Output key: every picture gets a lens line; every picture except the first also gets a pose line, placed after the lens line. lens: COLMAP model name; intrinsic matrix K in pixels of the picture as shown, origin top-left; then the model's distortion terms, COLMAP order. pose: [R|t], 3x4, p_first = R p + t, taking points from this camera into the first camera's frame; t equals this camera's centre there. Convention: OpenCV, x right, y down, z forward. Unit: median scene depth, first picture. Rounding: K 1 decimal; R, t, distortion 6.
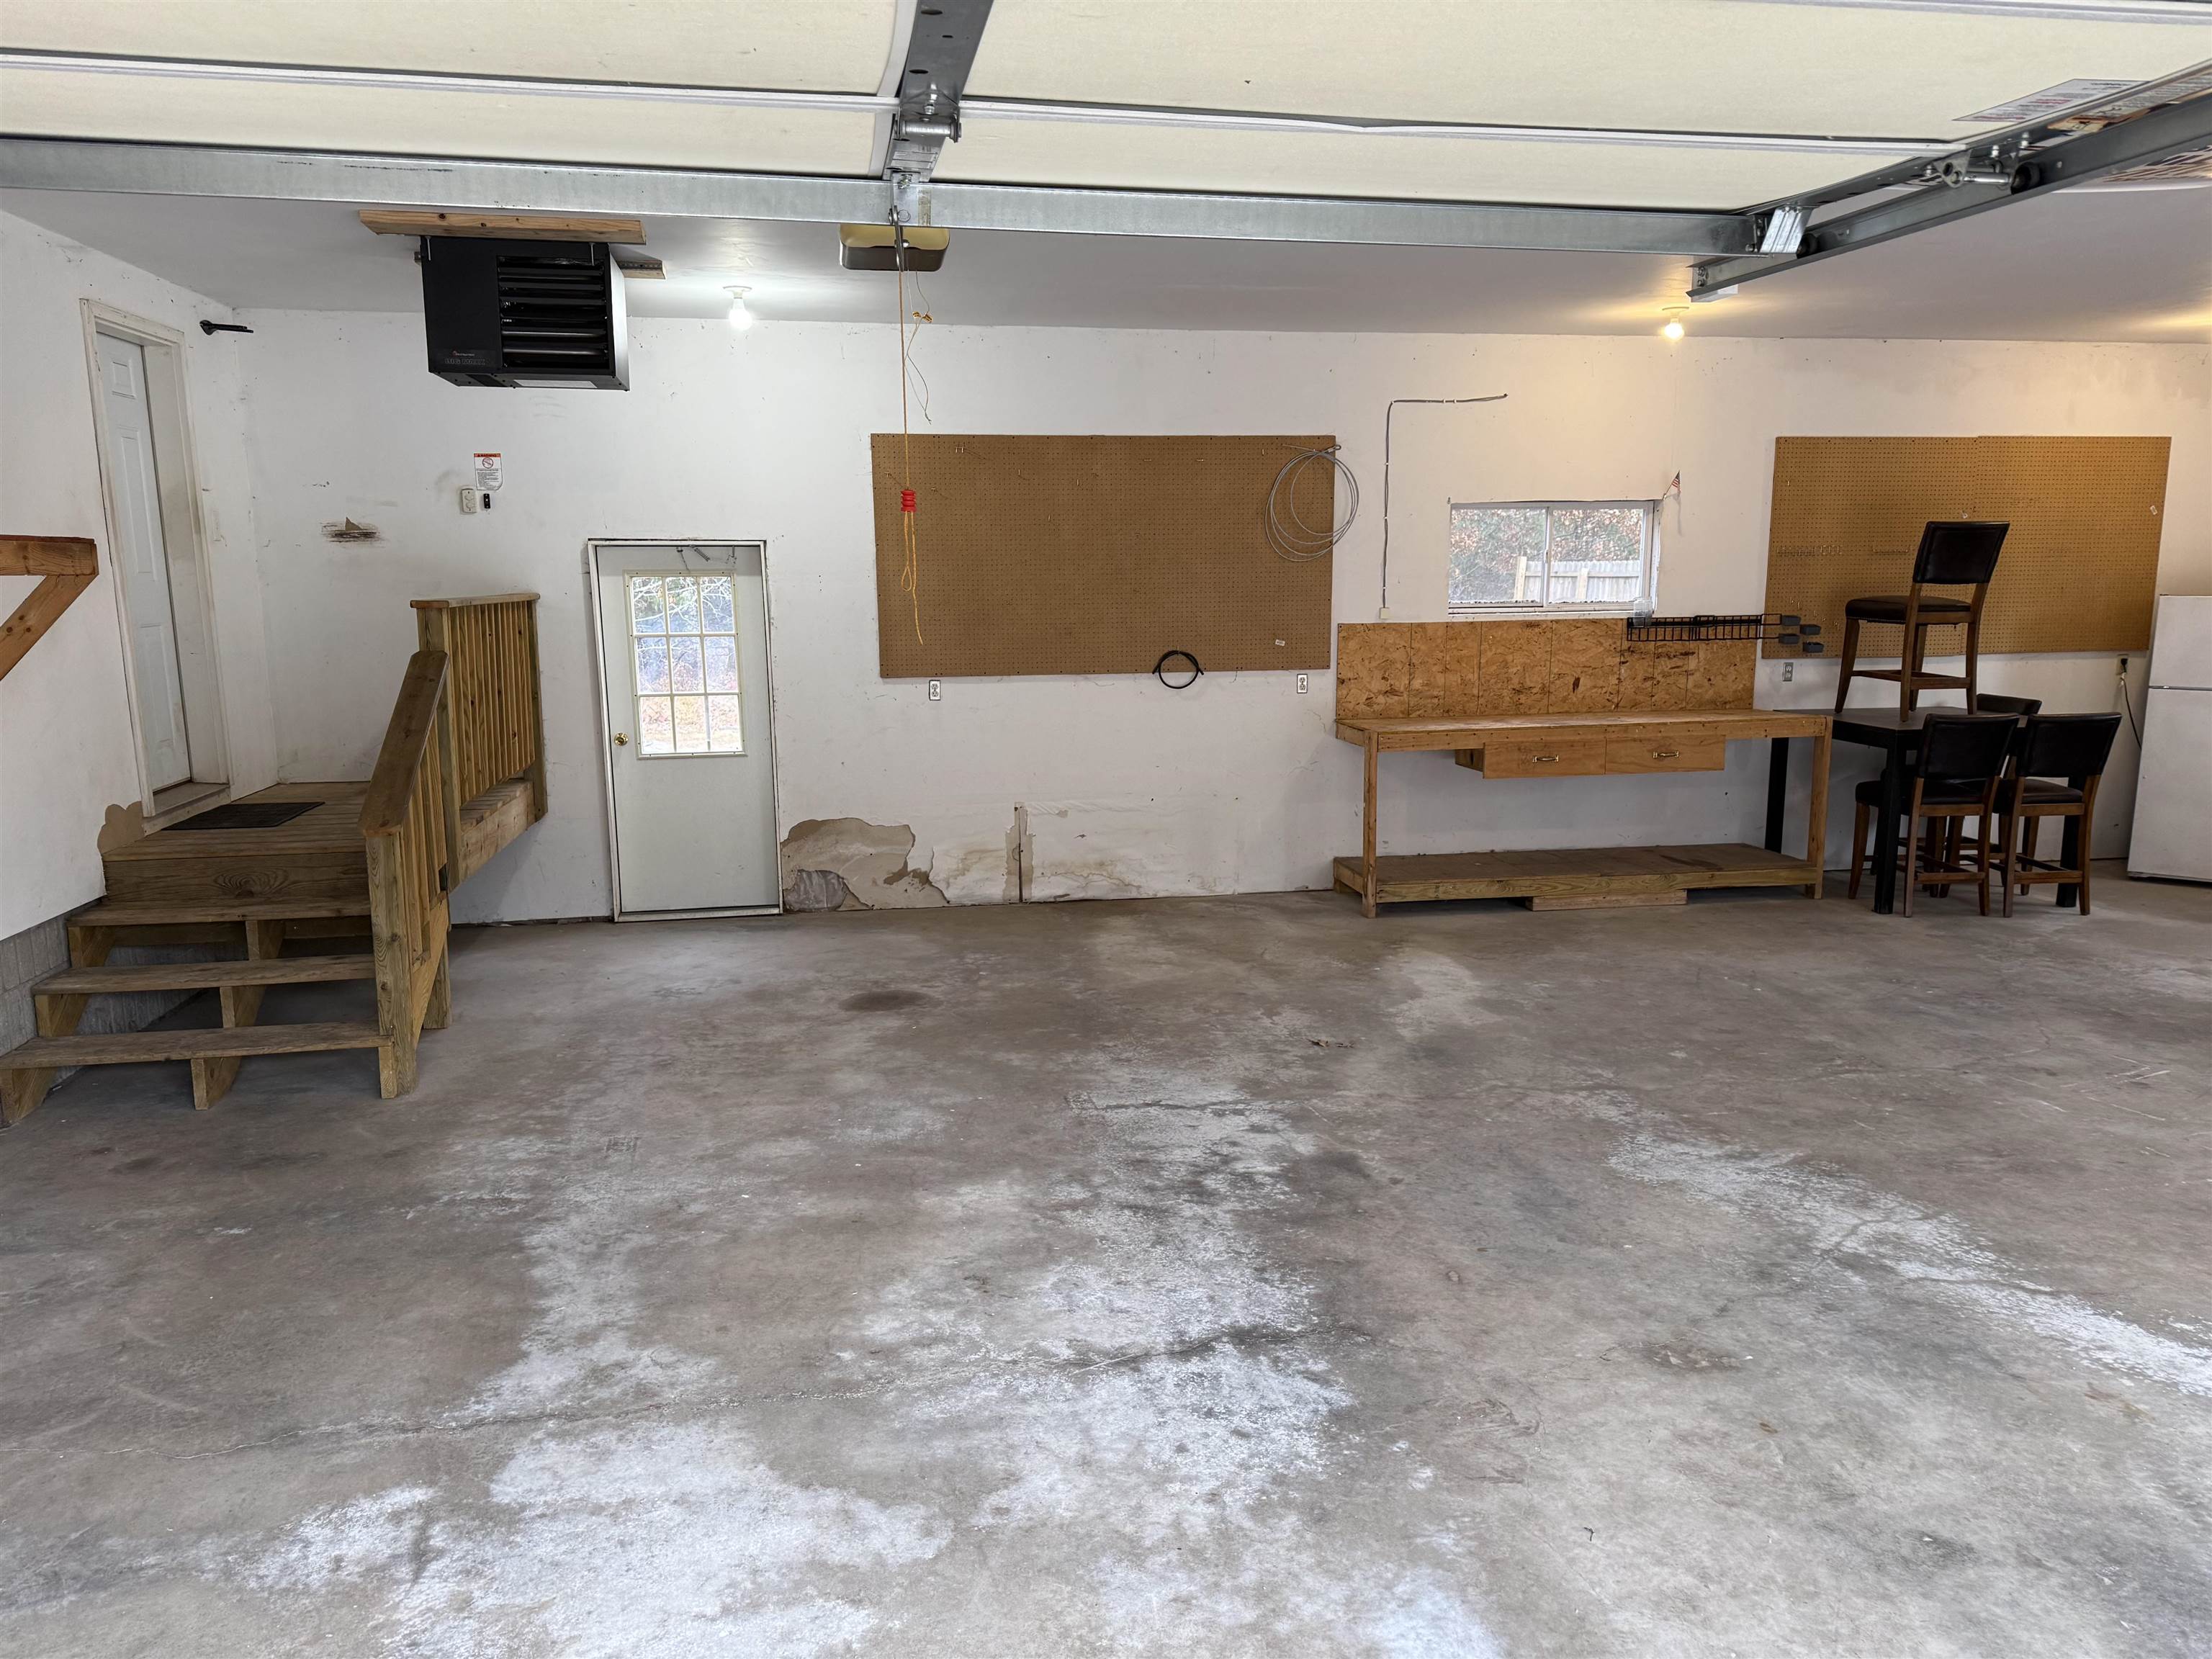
lens RADIAL K [[1542.2, 0, 1105.0], [0, 1542.2, 831.3], [0, 0, 1]] dist [0.123974, -0.194661]
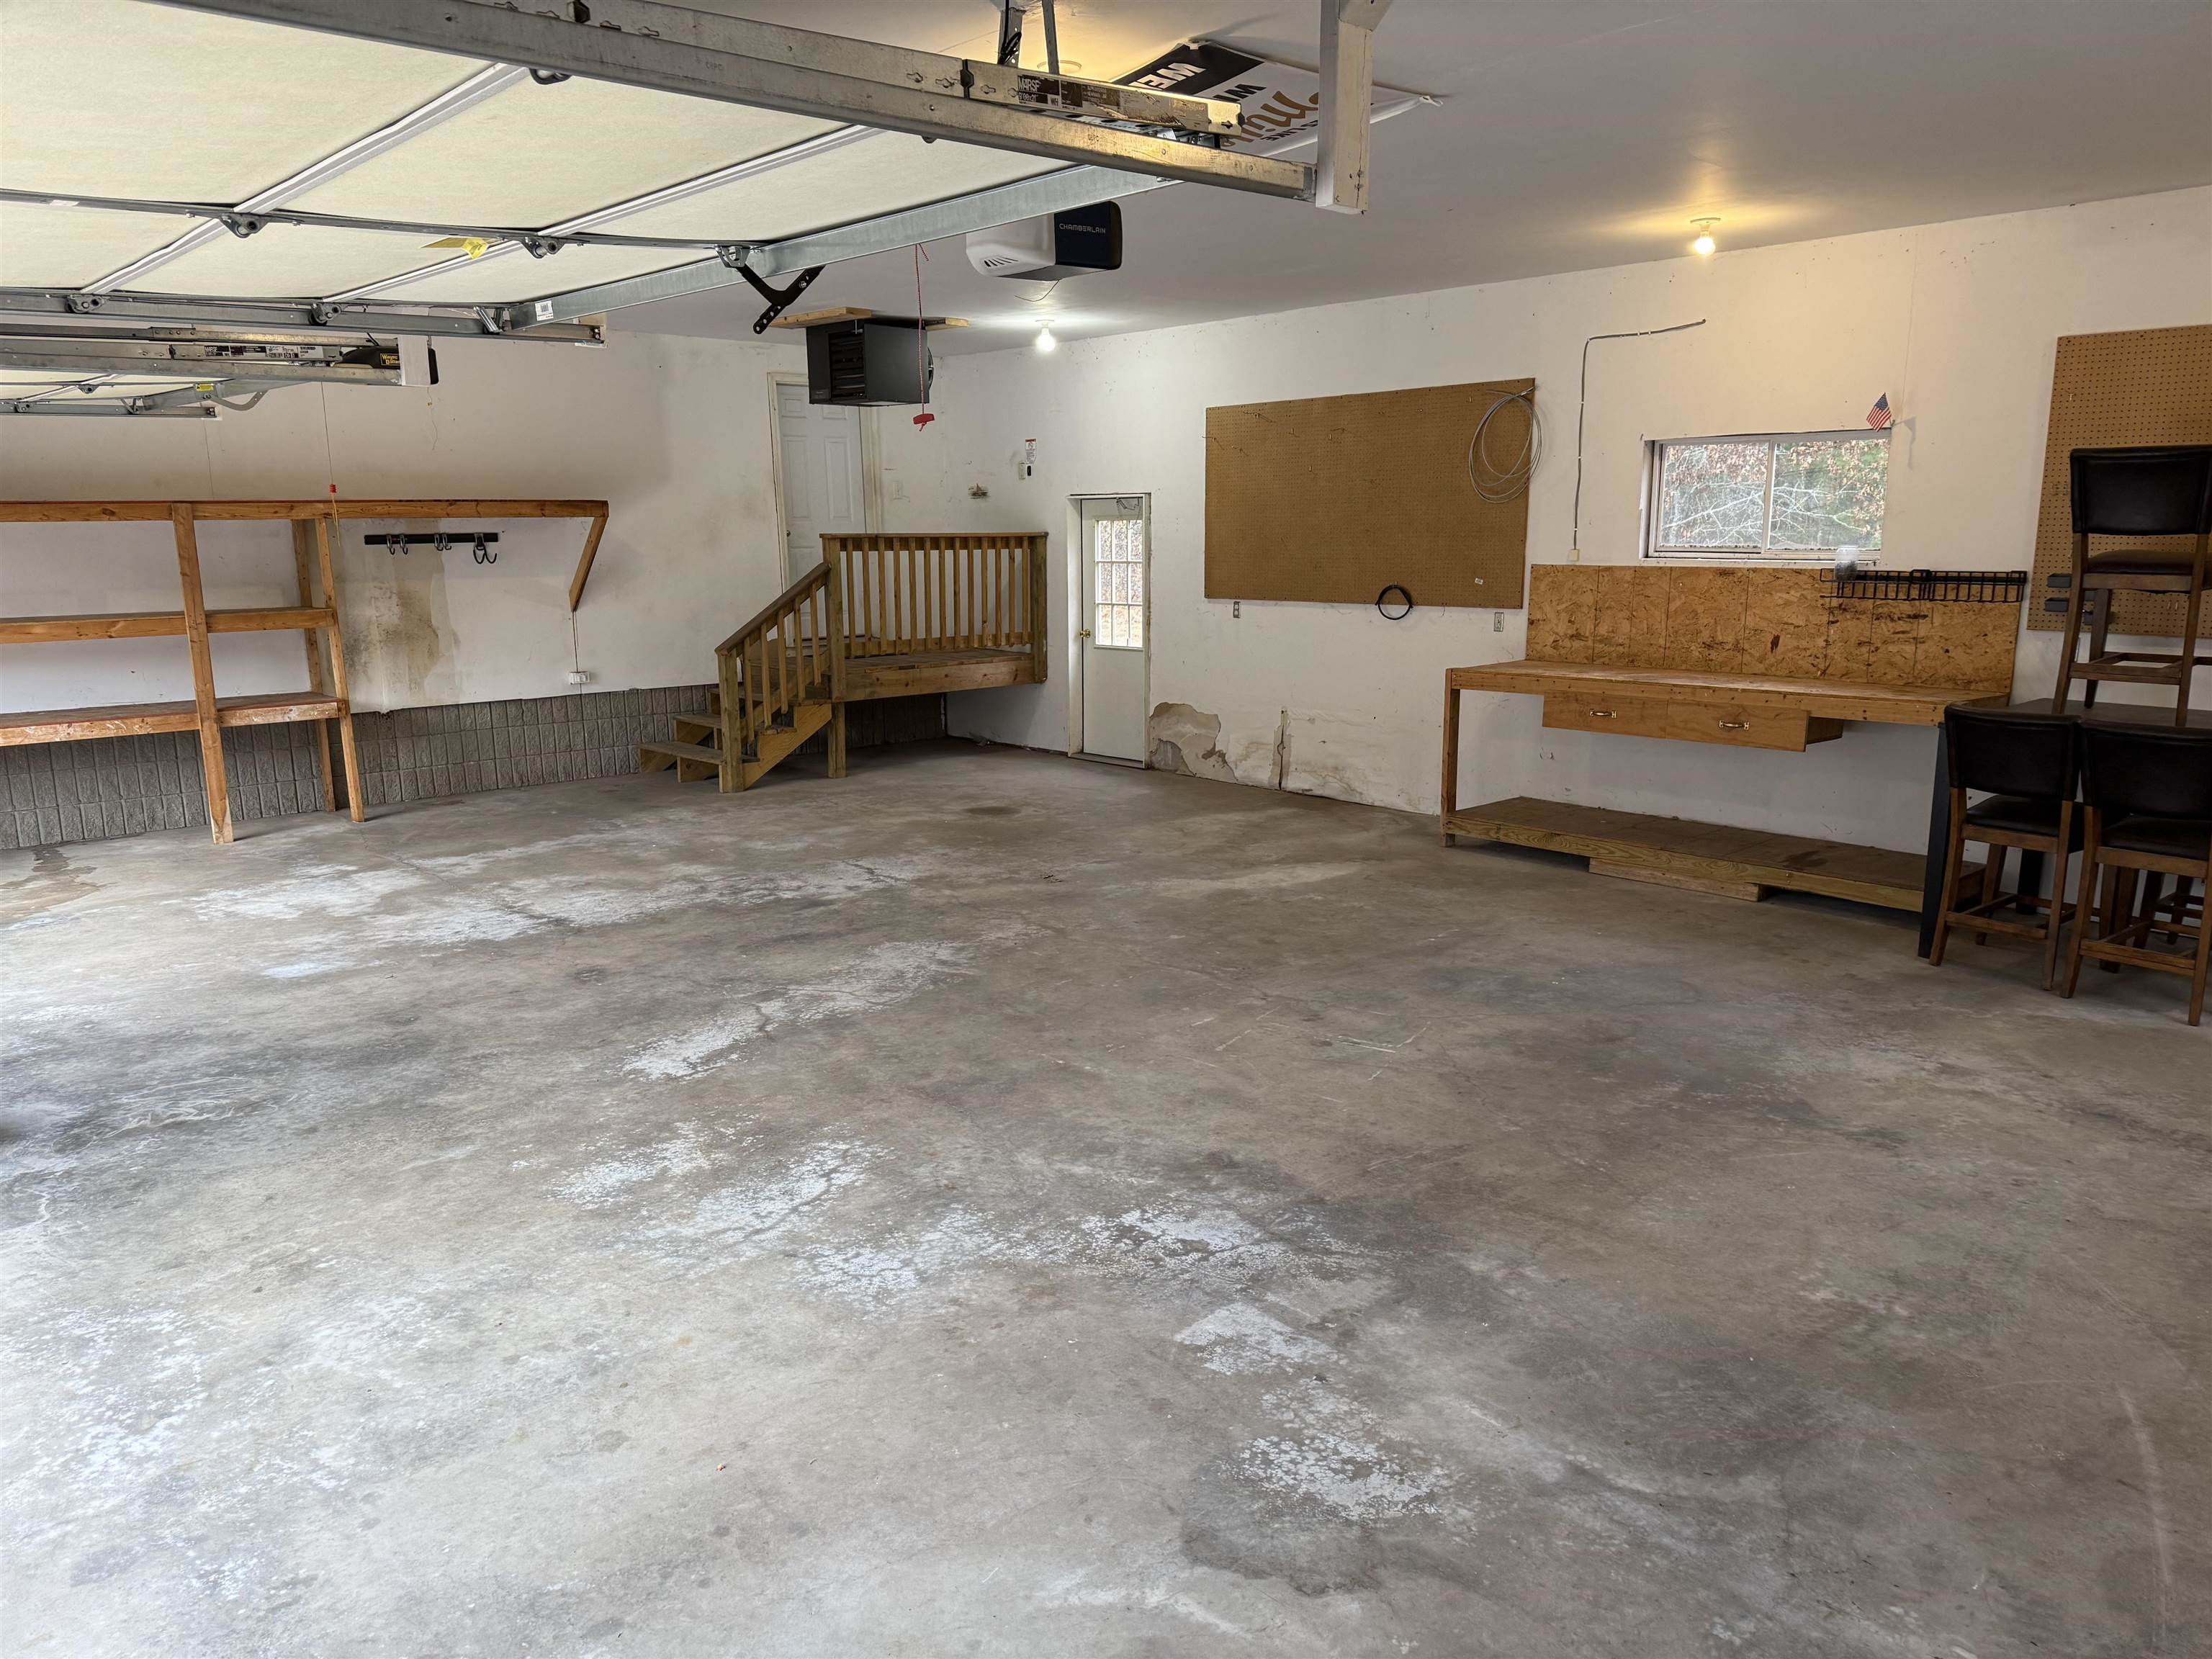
lens RADIAL K [[1555.9, 0, 1103.1], [0, 1555.9, 824.5], [0, 0, 1]] dist [0.140350, -0.261485]
pose [[0.535439, 0.165756, -0.828148, 1.093424], [-0.136826, 0.984623, 0.108610, -0.050311], [0.833417, 0.055158, 0.549885, 0.264314]]
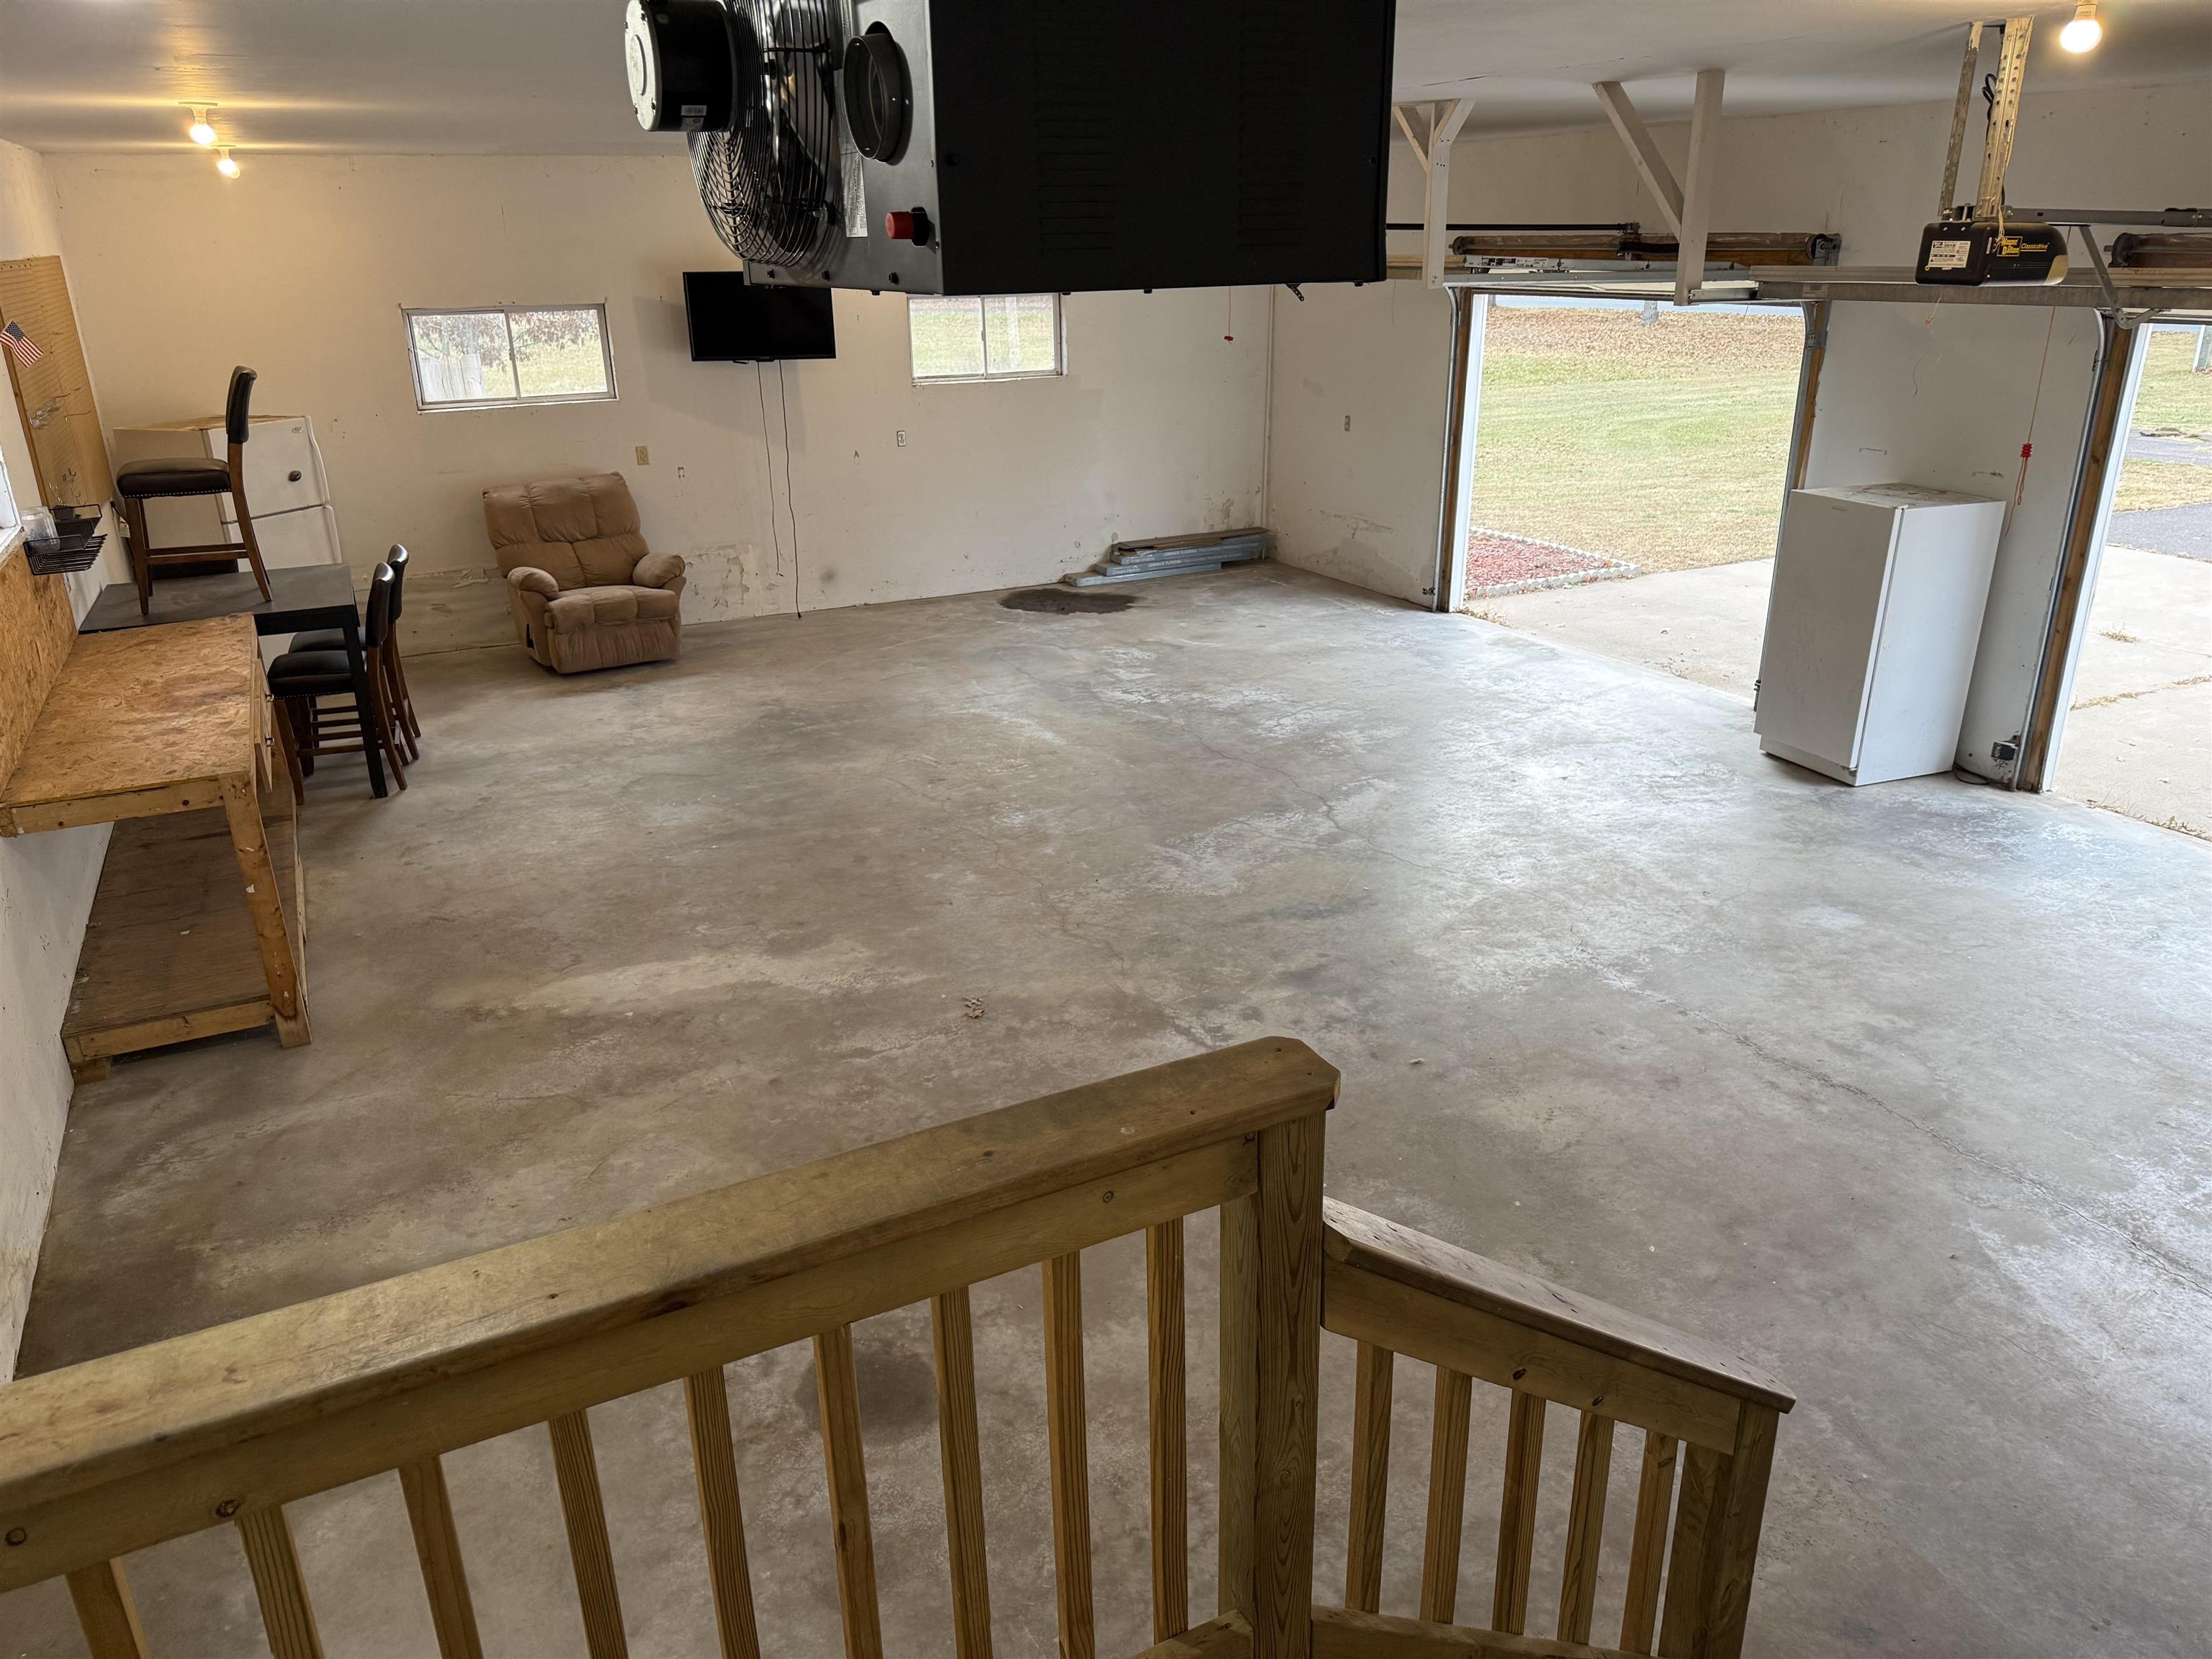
lens RADIAL K [[1541.2, 0, 1112.4], [0, 1541.2, 831.9], [0, 0, 1]] dist [0.126415, -0.191211]
pose [[-0.295190, -0.333514, 0.895339, -0.581092], [0.174910, 0.902397, 0.393810, -0.266592], [-0.939292, 0.272852, -0.208044, 0.940465]]
